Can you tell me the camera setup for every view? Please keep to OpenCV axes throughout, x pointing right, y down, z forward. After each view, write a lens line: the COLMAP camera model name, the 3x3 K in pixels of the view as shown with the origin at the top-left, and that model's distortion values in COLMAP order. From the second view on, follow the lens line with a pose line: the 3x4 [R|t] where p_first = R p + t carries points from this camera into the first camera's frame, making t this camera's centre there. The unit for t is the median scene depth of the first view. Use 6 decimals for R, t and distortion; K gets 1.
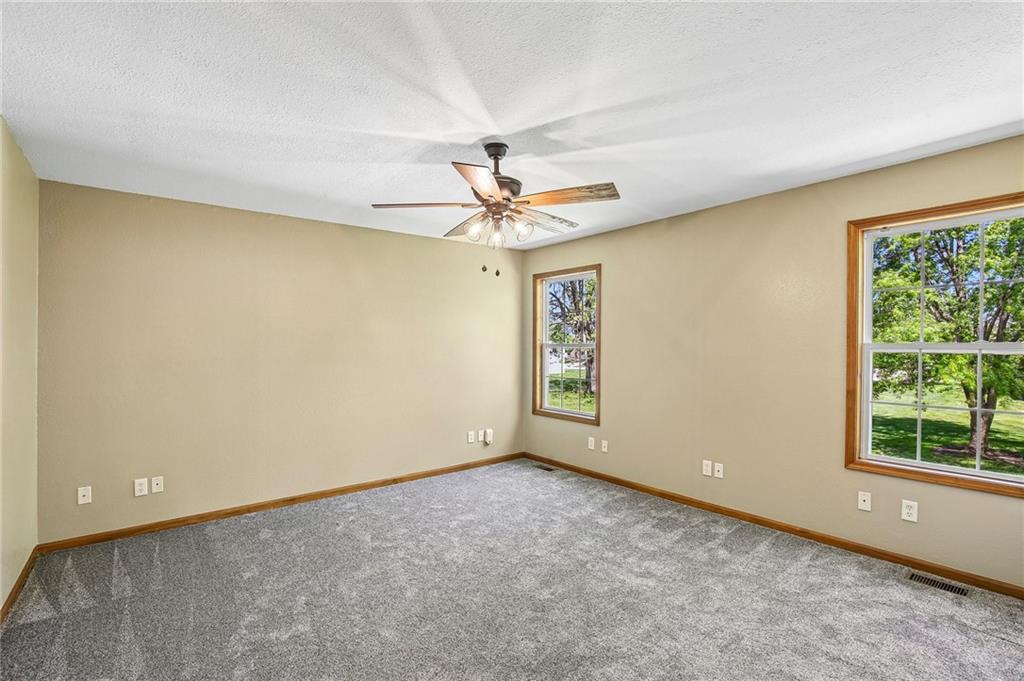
lens RADIAL K [[474.7, 0, 520.7], [0, 474.7, 340.1], [0, 0, 1]] dist [-0.029039, 0.004099]
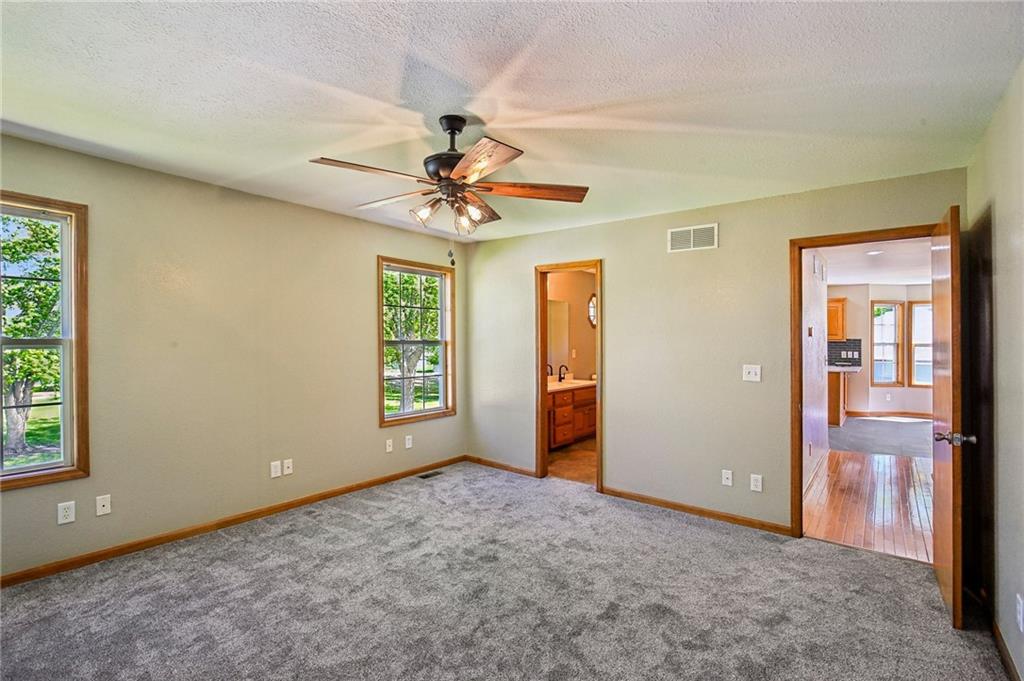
lens RADIAL K [[474.7, 0, 514.5], [0, 474.7, 342.2], [0, 0, 1]] dist [-0.029039, 0.004099]
pose [[-0.225999, -0.006111, 0.974108, -0.830478], [-0.018328, 0.999830, 0.002020, 0.000406], [-0.973955, -0.017396, -0.226072, 0.952585]]
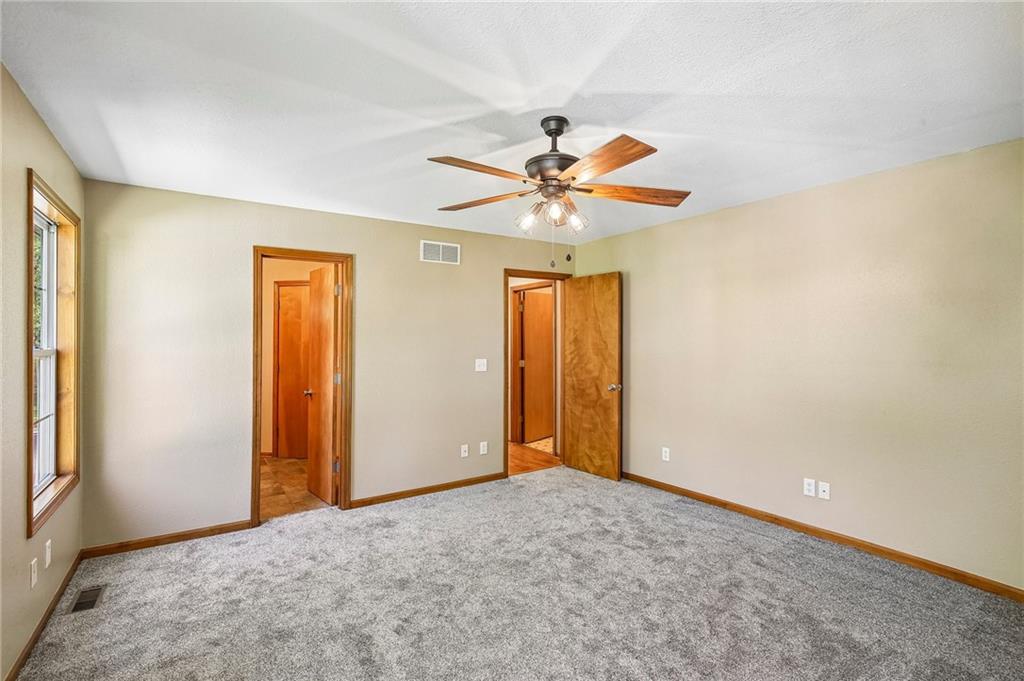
lens RADIAL K [[474.7, 0, 504.7], [0, 474.7, 335.4], [0, 0, 1]] dist [-0.029039, 0.004099]
pose [[-0.994406, 0.022396, 0.103221, -0.036414], [0.020338, 0.999574, -0.020949, 0.008447], [-0.103646, -0.018733, -0.994438, 1.662890]]
